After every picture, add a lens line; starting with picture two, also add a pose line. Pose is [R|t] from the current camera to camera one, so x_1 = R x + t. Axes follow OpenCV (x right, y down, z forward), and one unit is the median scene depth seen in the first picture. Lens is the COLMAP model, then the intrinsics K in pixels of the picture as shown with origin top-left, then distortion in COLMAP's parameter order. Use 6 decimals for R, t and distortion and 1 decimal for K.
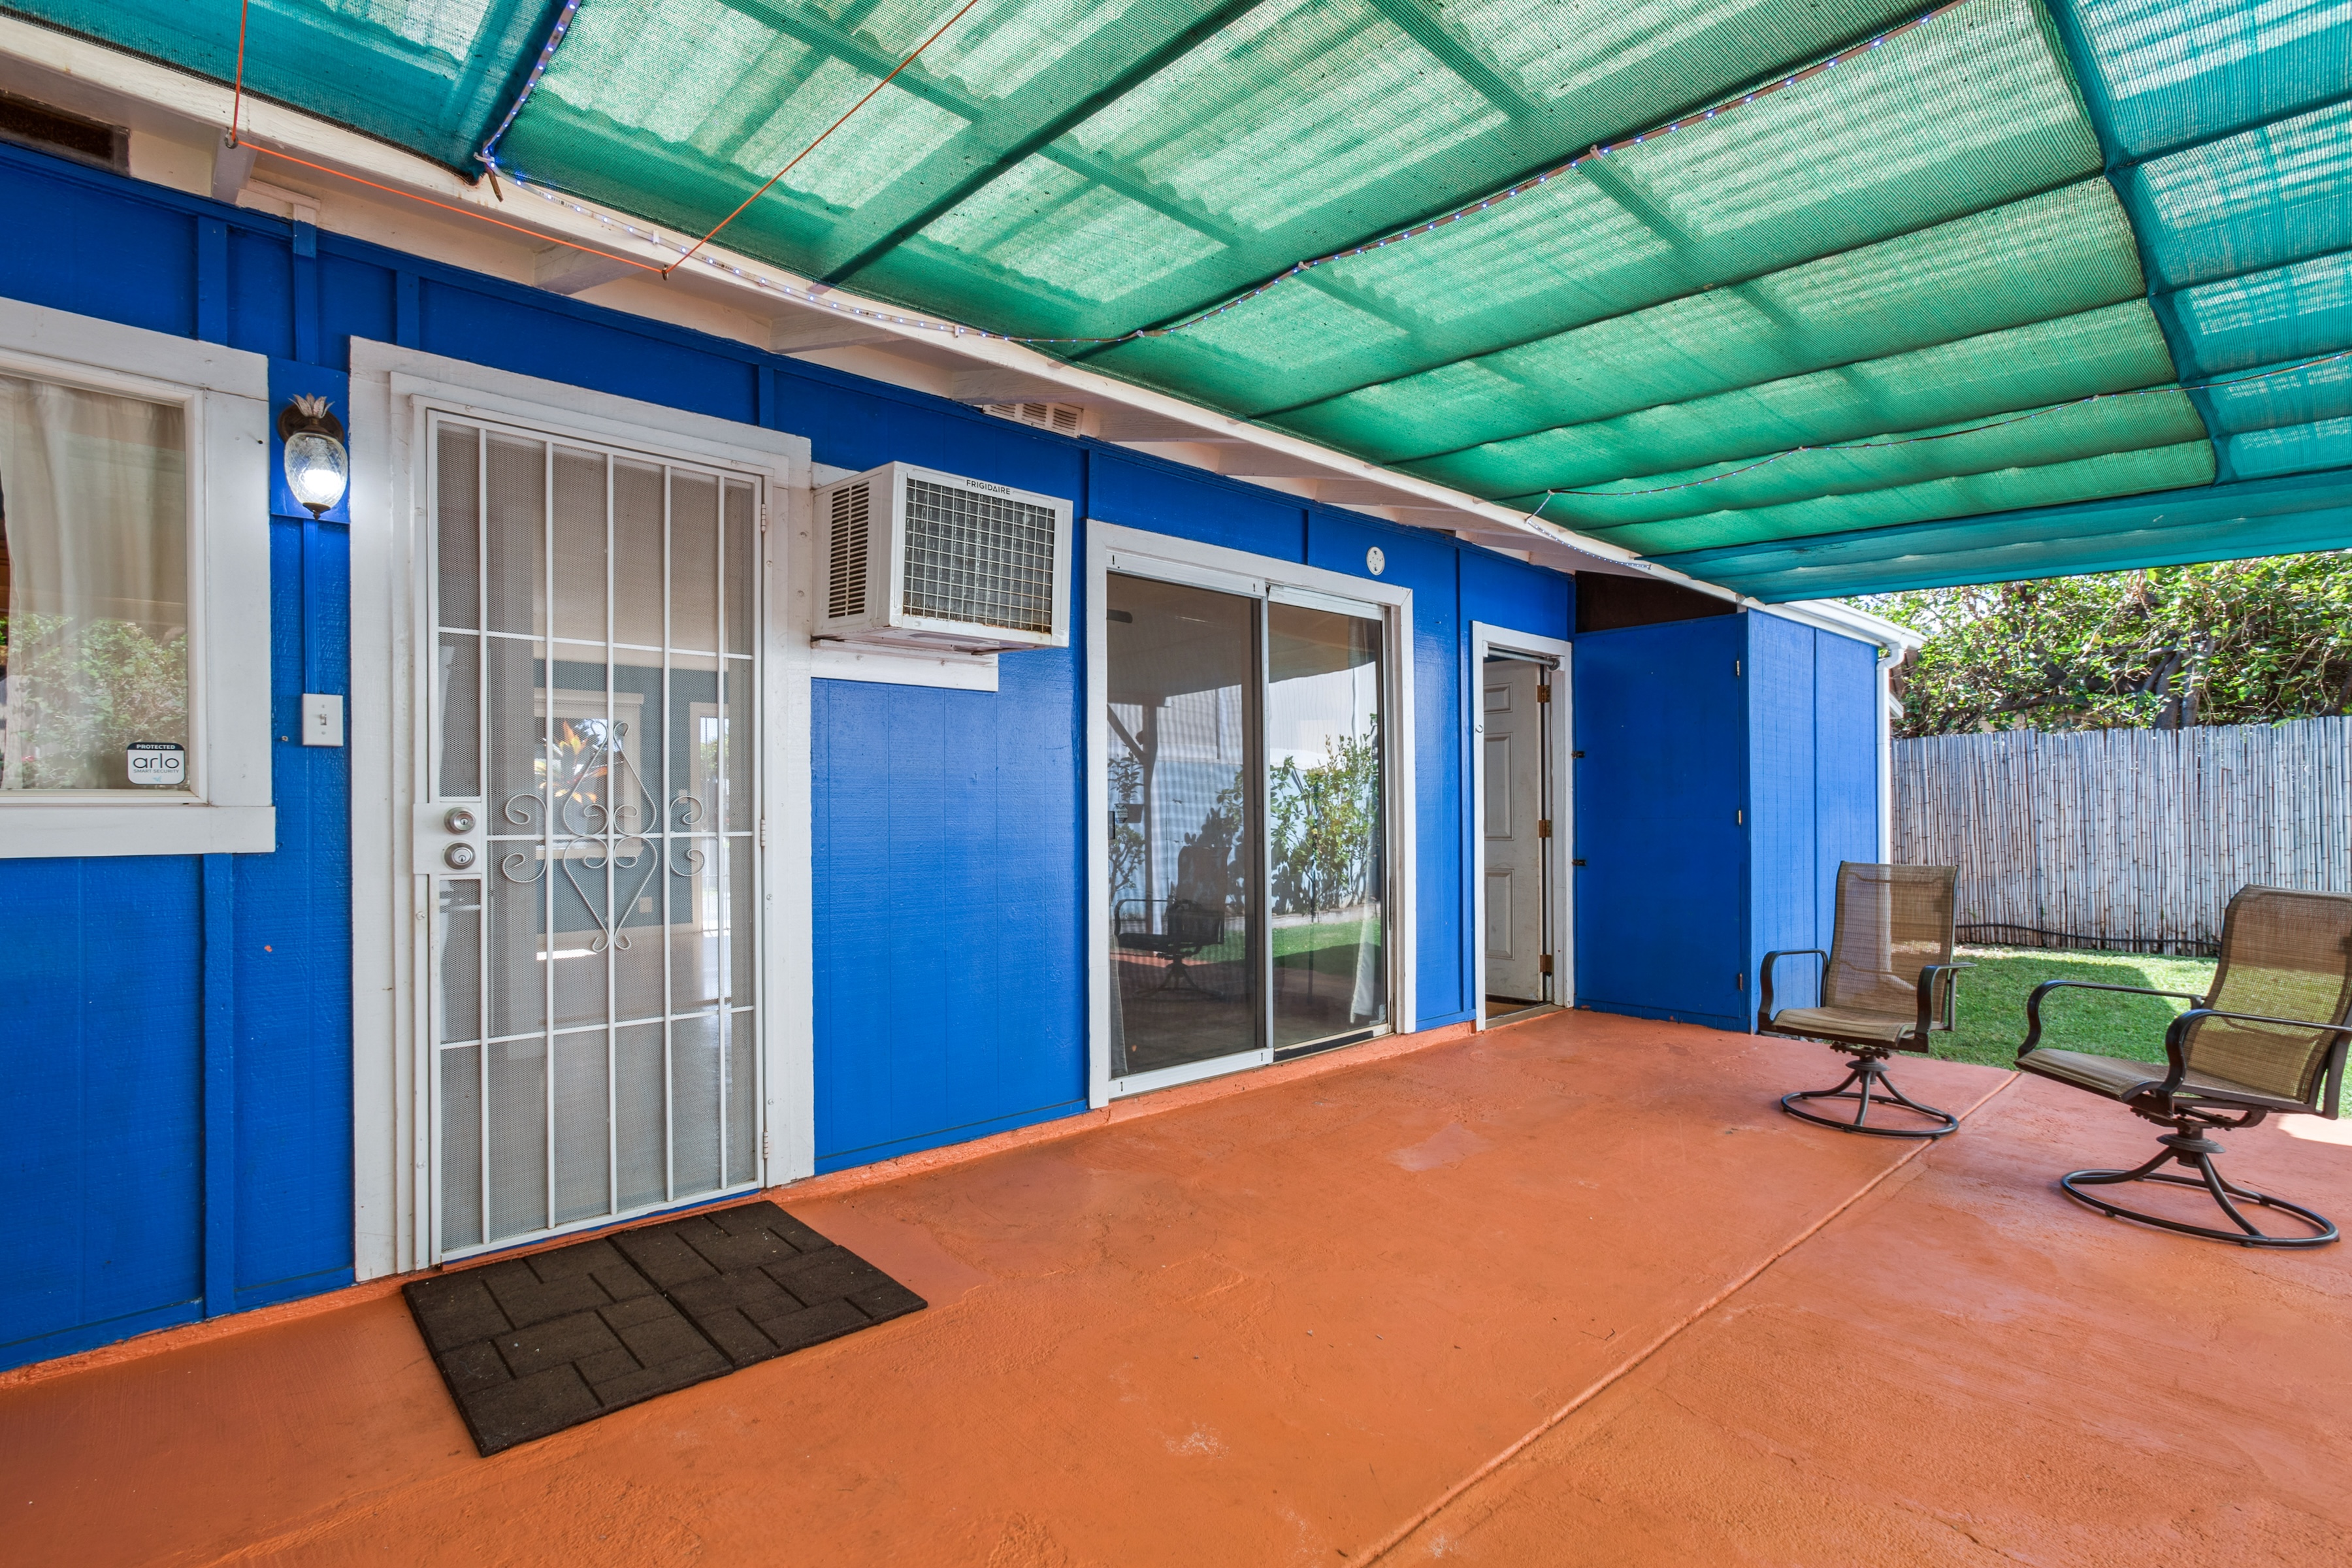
lens RADIAL K [[1081.0, 0, 1170.6], [0, 1081.0, 800.8], [0, 0, 1]] dist [-0.005435, 0.000560]
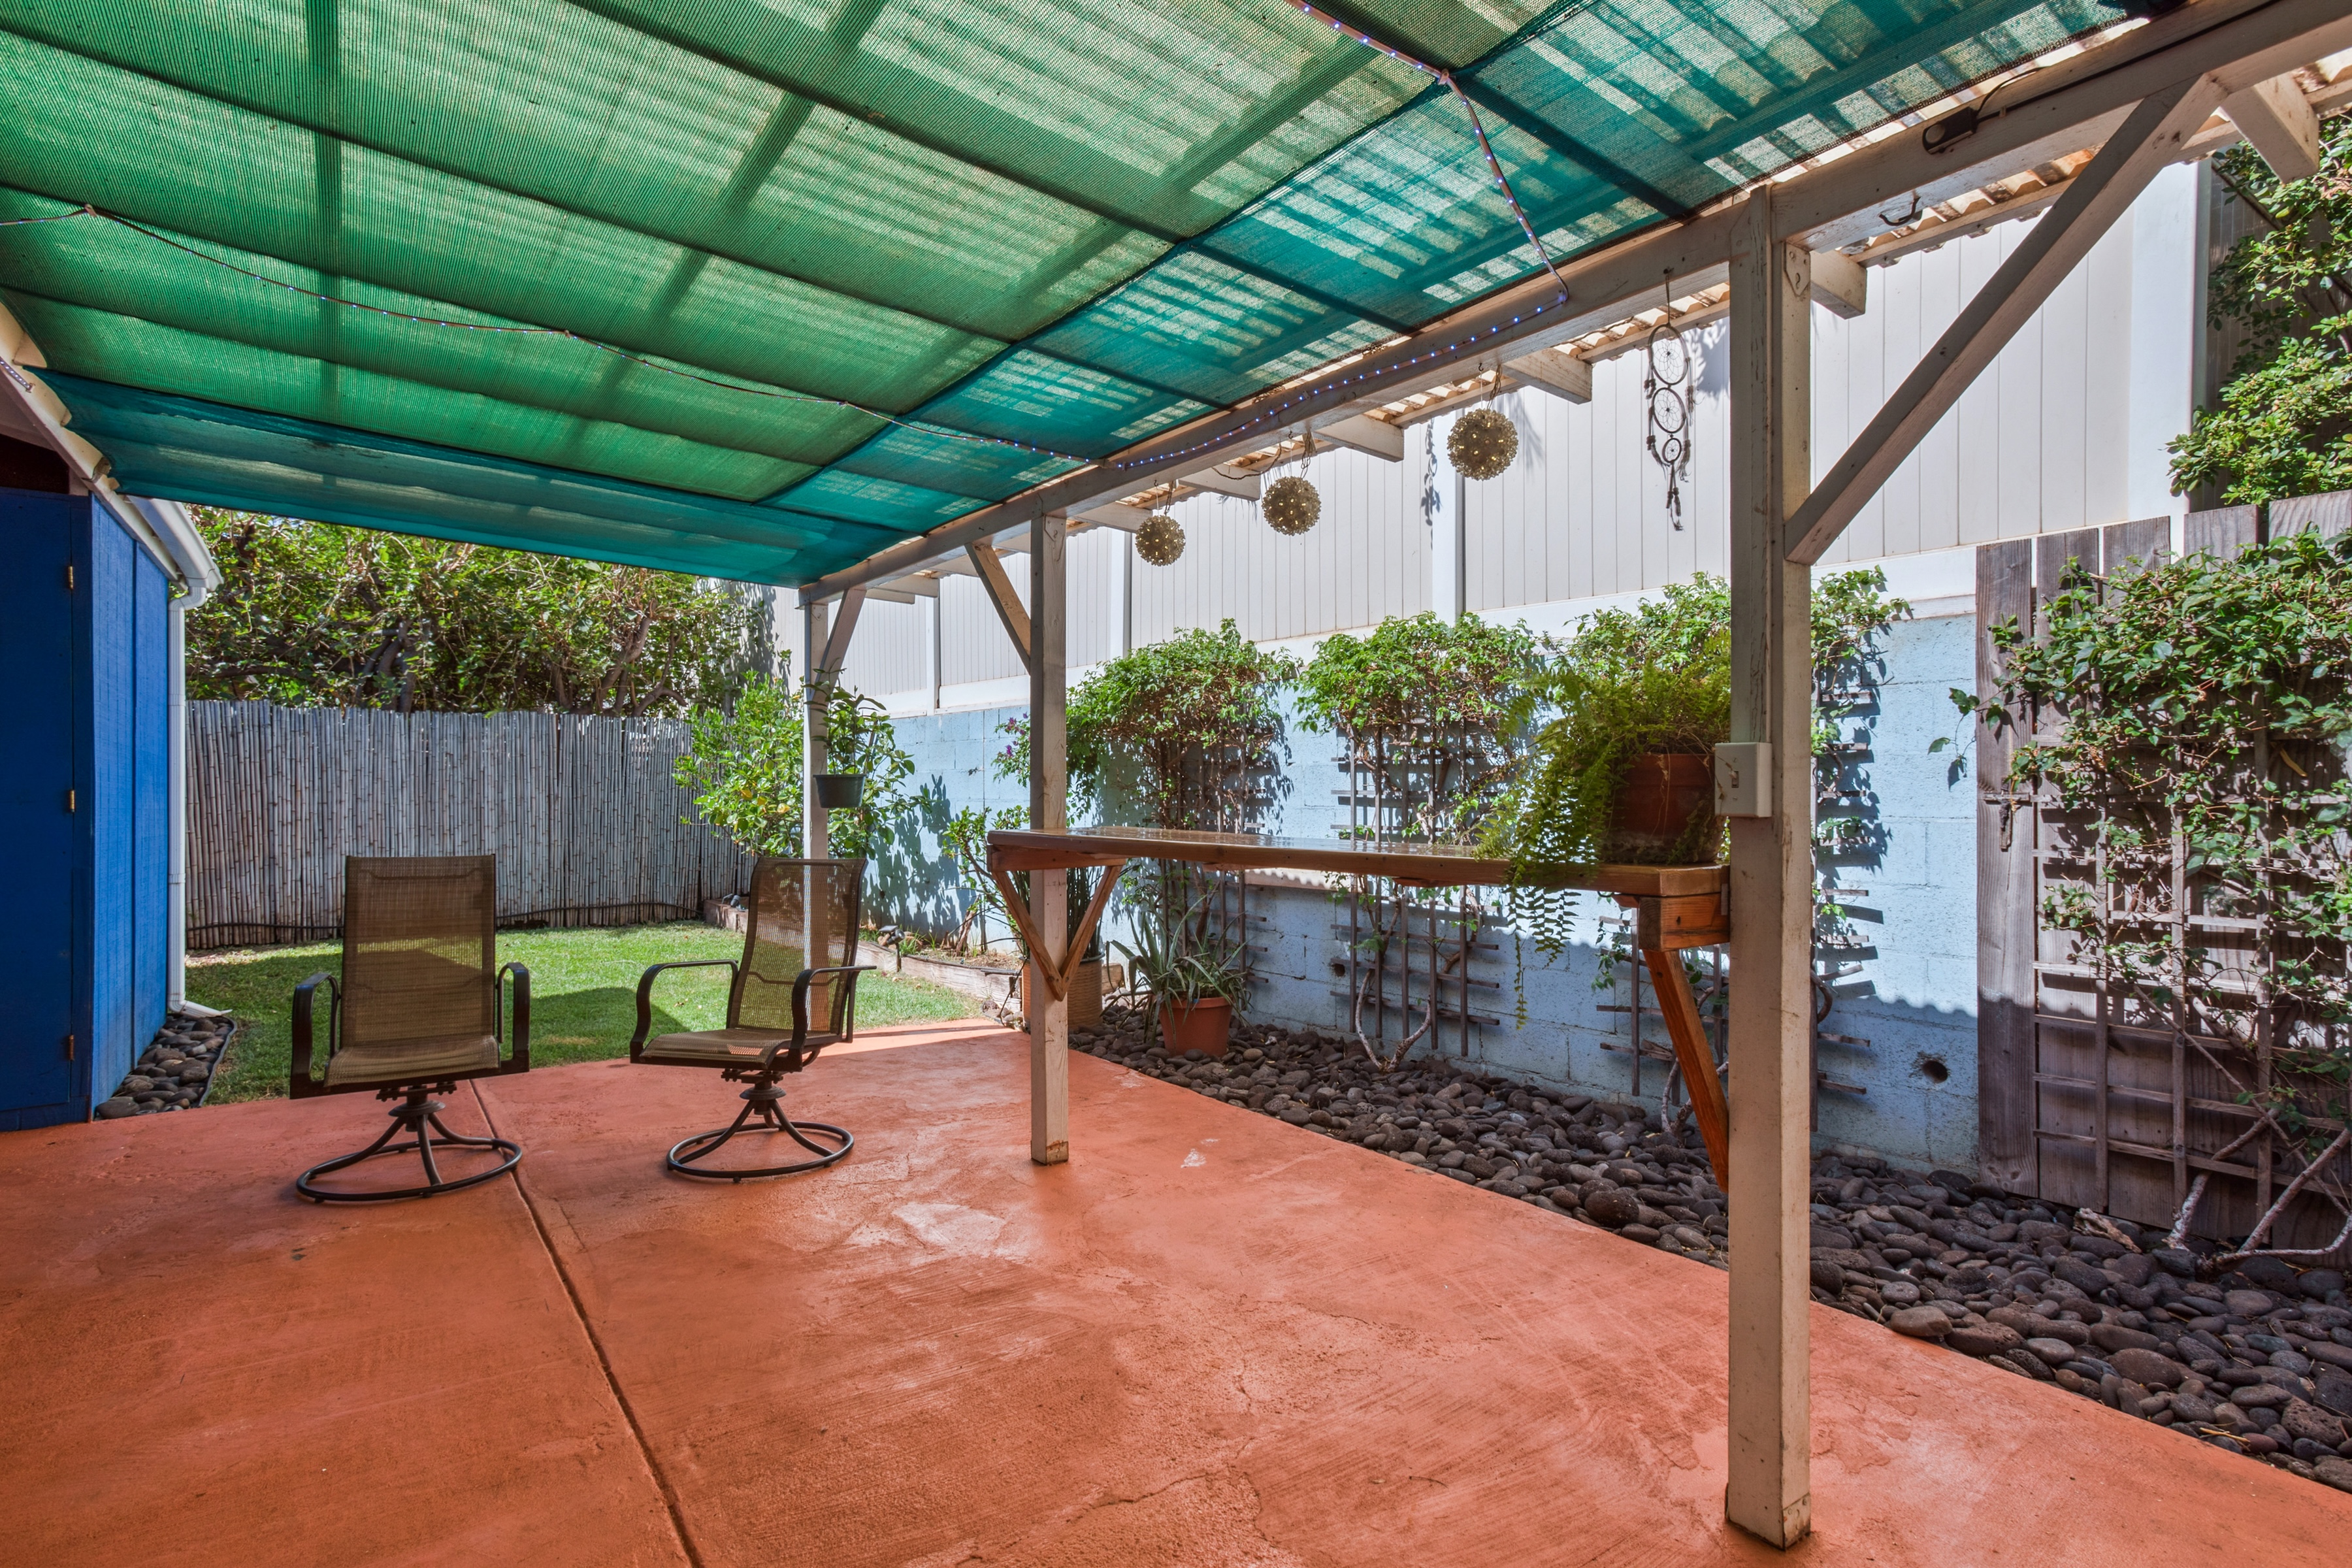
lens RADIAL K [[1151.8, 0, 1160.9], [0, 1151.8, 788.2], [0, 0, 1]] dist [-0.015367, 0.001205]
pose [[0.104922, 0.006758, 0.994457, -0.139507], [-0.011435, 0.999919, -0.005588, 0.006067], [-0.994415, -0.010785, 0.104991, 0.356466]]
